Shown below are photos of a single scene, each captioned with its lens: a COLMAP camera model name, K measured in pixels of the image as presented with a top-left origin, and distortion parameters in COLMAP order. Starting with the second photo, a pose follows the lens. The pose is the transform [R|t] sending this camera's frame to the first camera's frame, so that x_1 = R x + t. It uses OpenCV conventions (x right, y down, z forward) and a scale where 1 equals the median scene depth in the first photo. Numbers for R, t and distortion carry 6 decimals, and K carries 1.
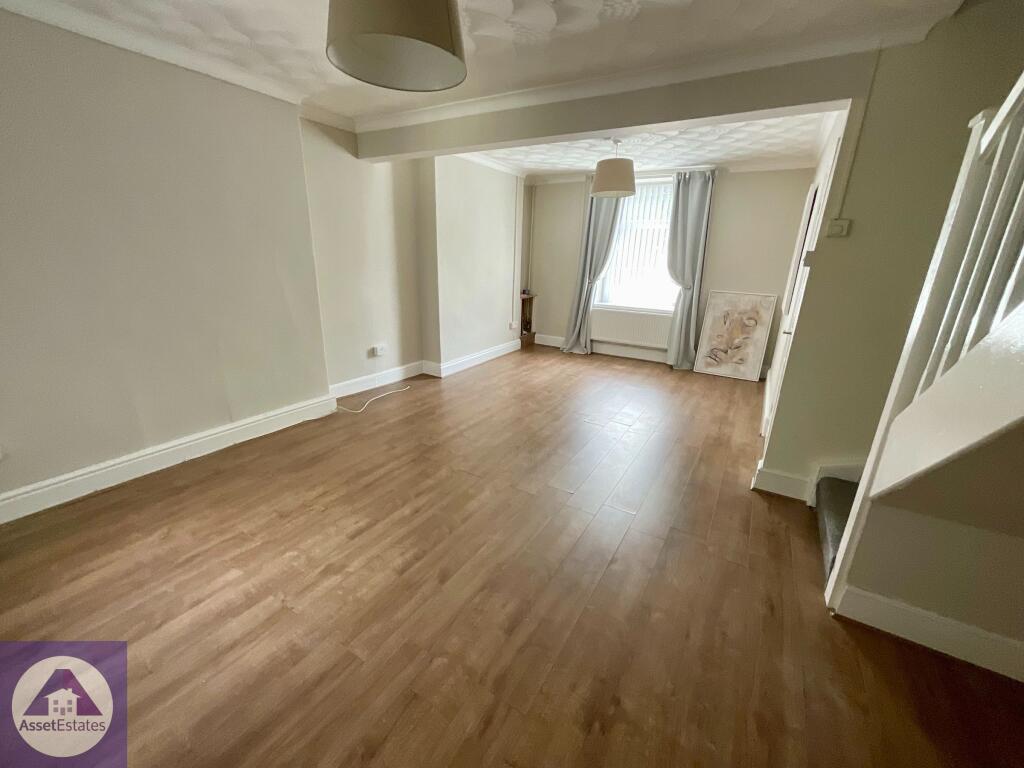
lens RADIAL K [[416.7, 0, 511.0], [0, 416.7, 383.8], [0, 0, 1]] dist [-0.001760, 0.000272]
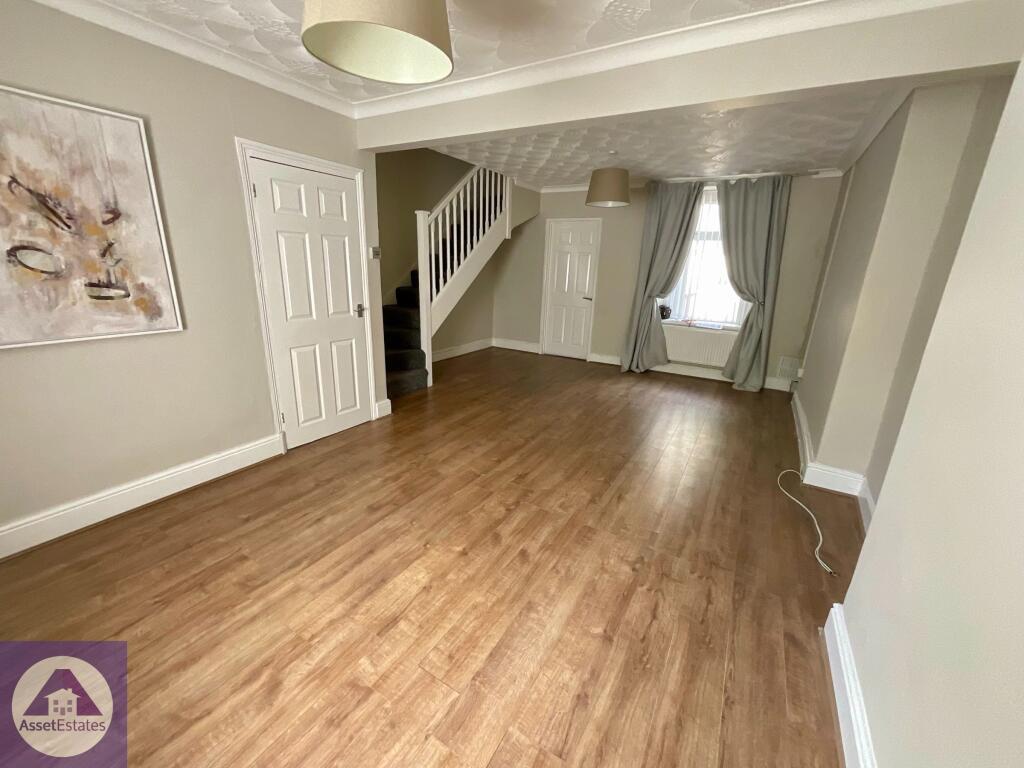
lens RADIAL K [[416.7, 0, 512.2], [0, 416.7, 384.7], [0, 0, 1]] dist [-0.001760, 0.000272]
pose [[-0.998014, -0.055737, -0.029359, 0.298680], [-0.062624, 0.827227, 0.558367, -0.919778], [-0.006835, 0.559096, -0.829075, 2.949071]]
